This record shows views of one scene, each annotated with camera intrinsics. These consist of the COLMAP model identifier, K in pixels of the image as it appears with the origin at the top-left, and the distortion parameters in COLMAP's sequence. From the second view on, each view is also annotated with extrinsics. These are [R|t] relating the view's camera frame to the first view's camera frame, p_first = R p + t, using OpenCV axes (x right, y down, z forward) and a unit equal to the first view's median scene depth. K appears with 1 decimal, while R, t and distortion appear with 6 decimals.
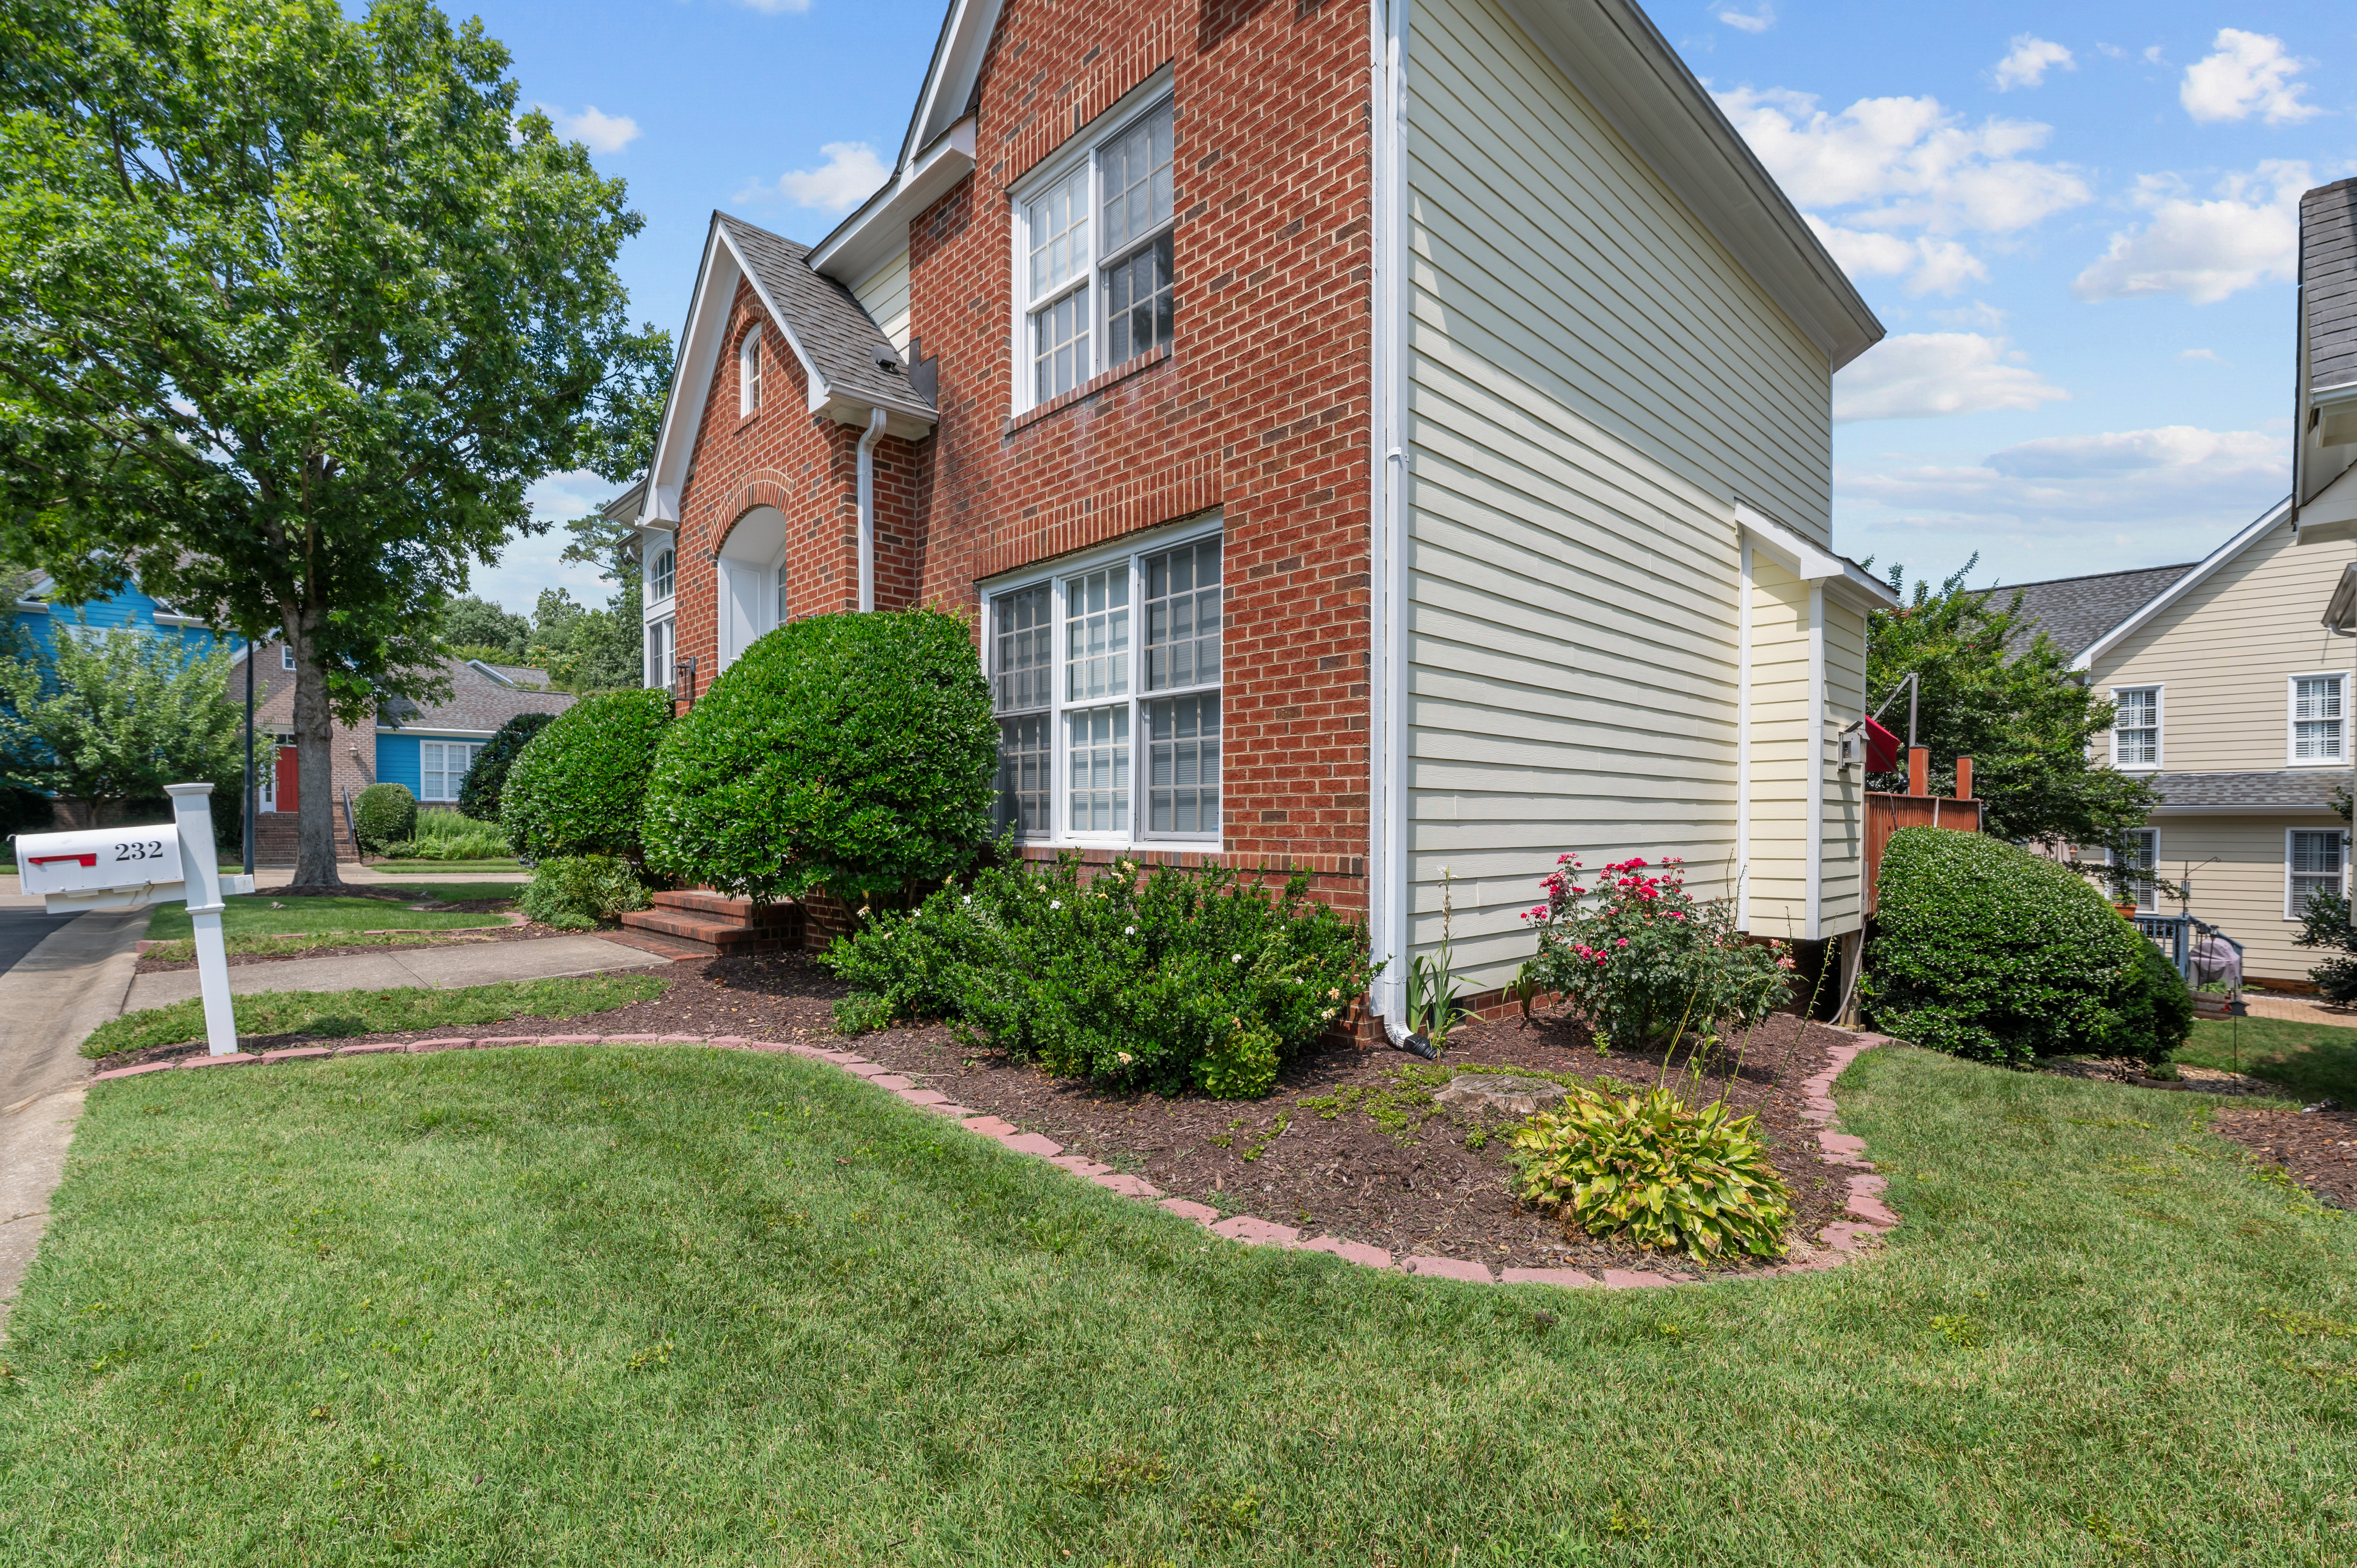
lens RADIAL K [[1023.9, 0, 1187.5], [0, 1023.9, 835.6], [0, 0, 1]] dist [-0.001344, -0.000061]
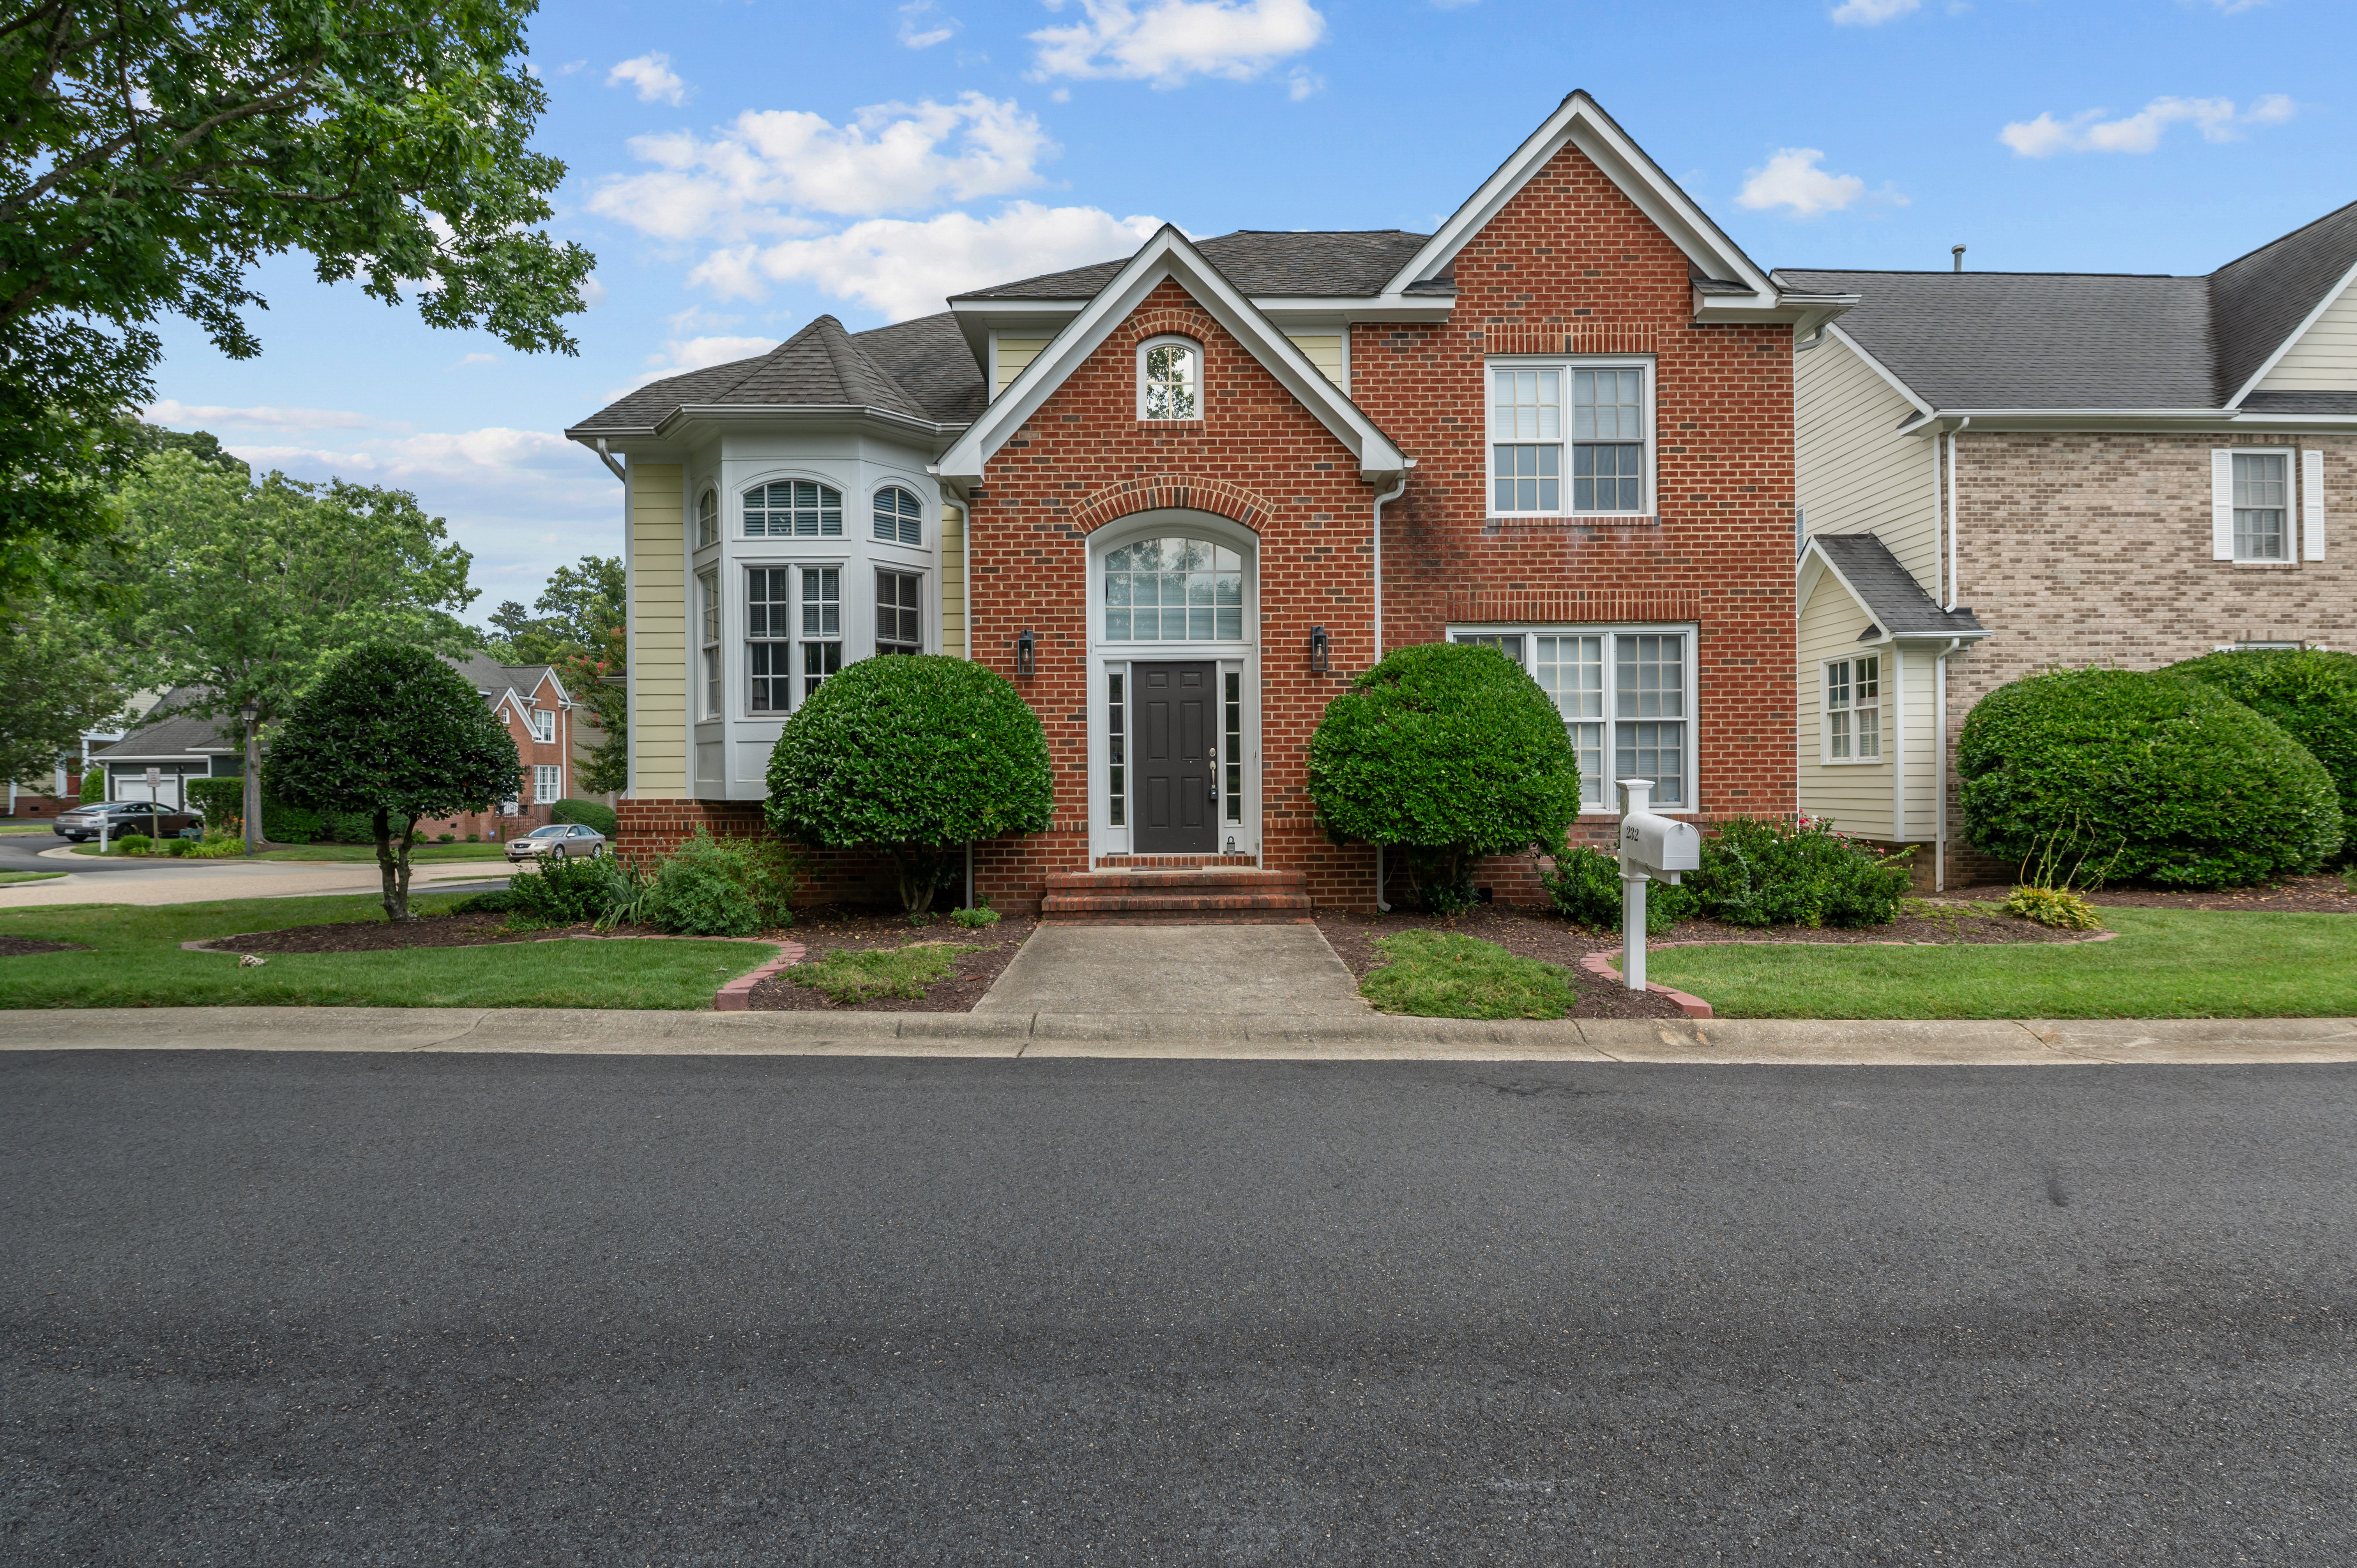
lens RADIAL K [[1033.9, 0, 1184.7], [0, 1033.9, 782.6], [0, 0, 1]] dist [0.004753, 0.000389]
pose [[0.683913, -0.010064, 0.729494, -1.715854], [0.014553, 0.999894, 0.000150, -0.044628], [-0.729418, 0.010514, 0.683987, 0.369822]]
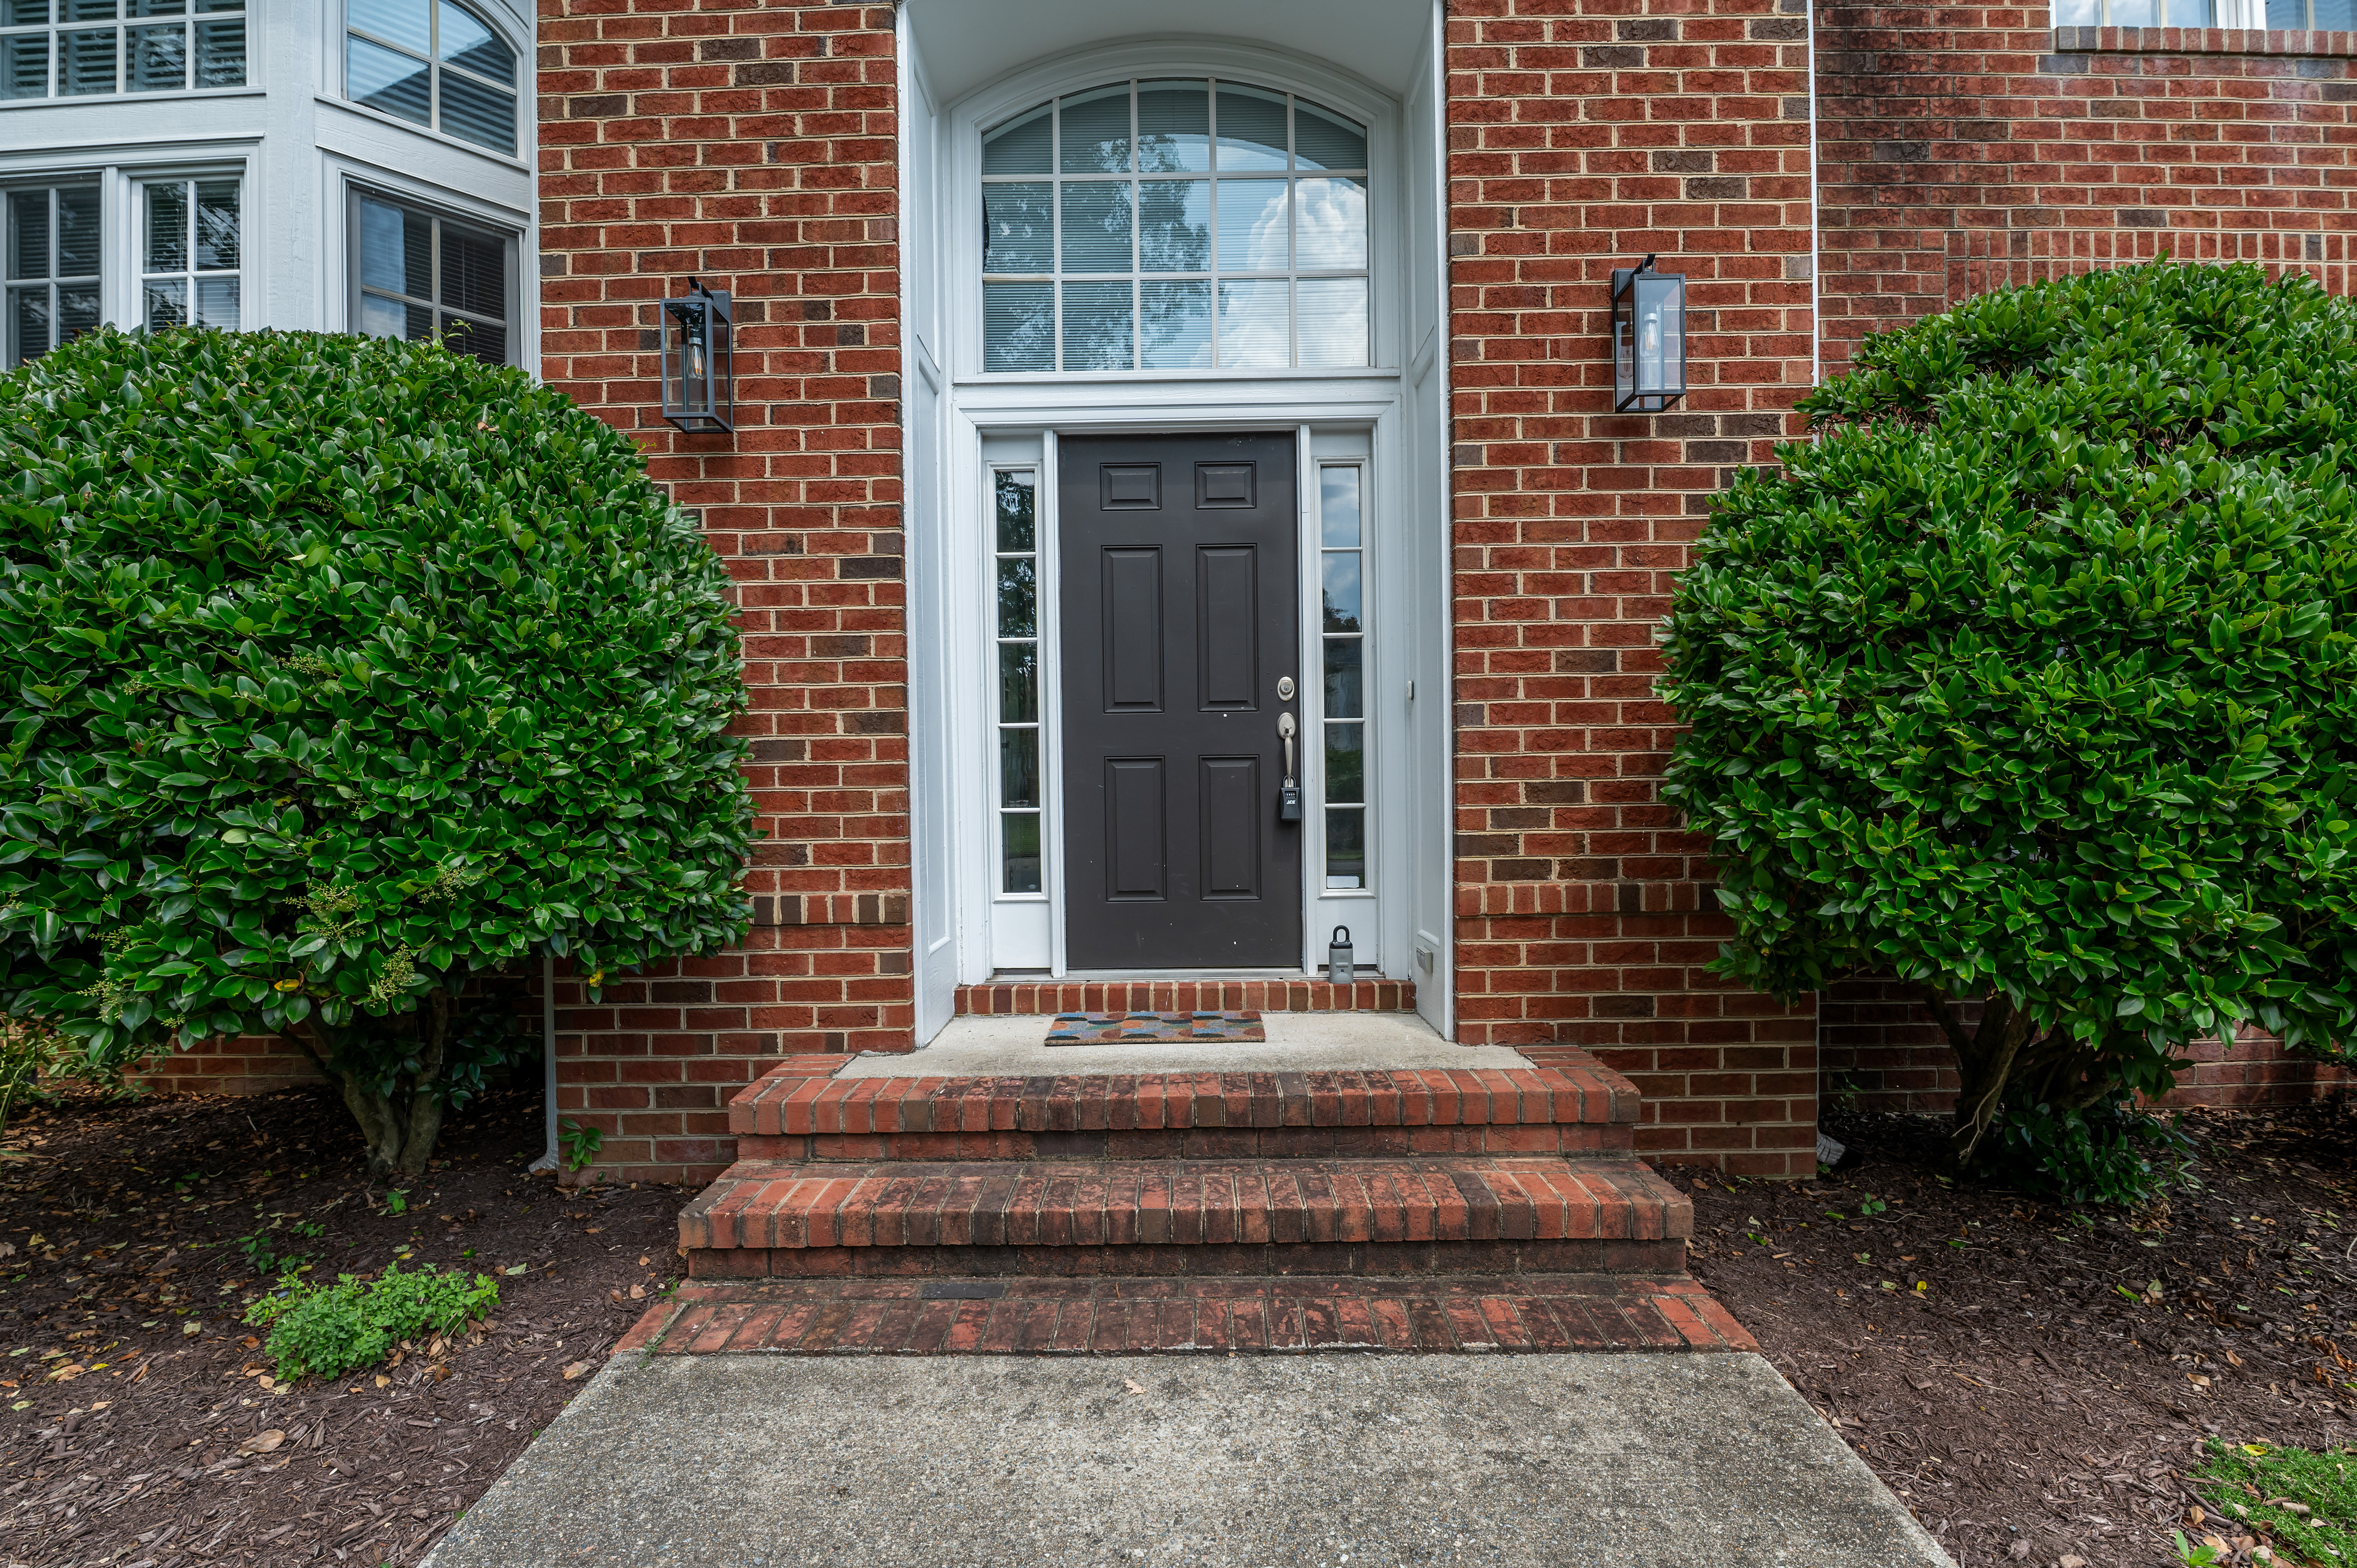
lens RADIAL K [[1023.9, 0, 1176.1], [0, 1023.9, 779.7], [0, 0, 1]] dist [-0.001344, -0.000061]
pose [[0.698781, -0.009800, 0.715268, -0.951332], [0.018094, 0.999828, -0.003979, -0.038416], [-0.715107, 0.015722, 0.698839, 1.095024]]
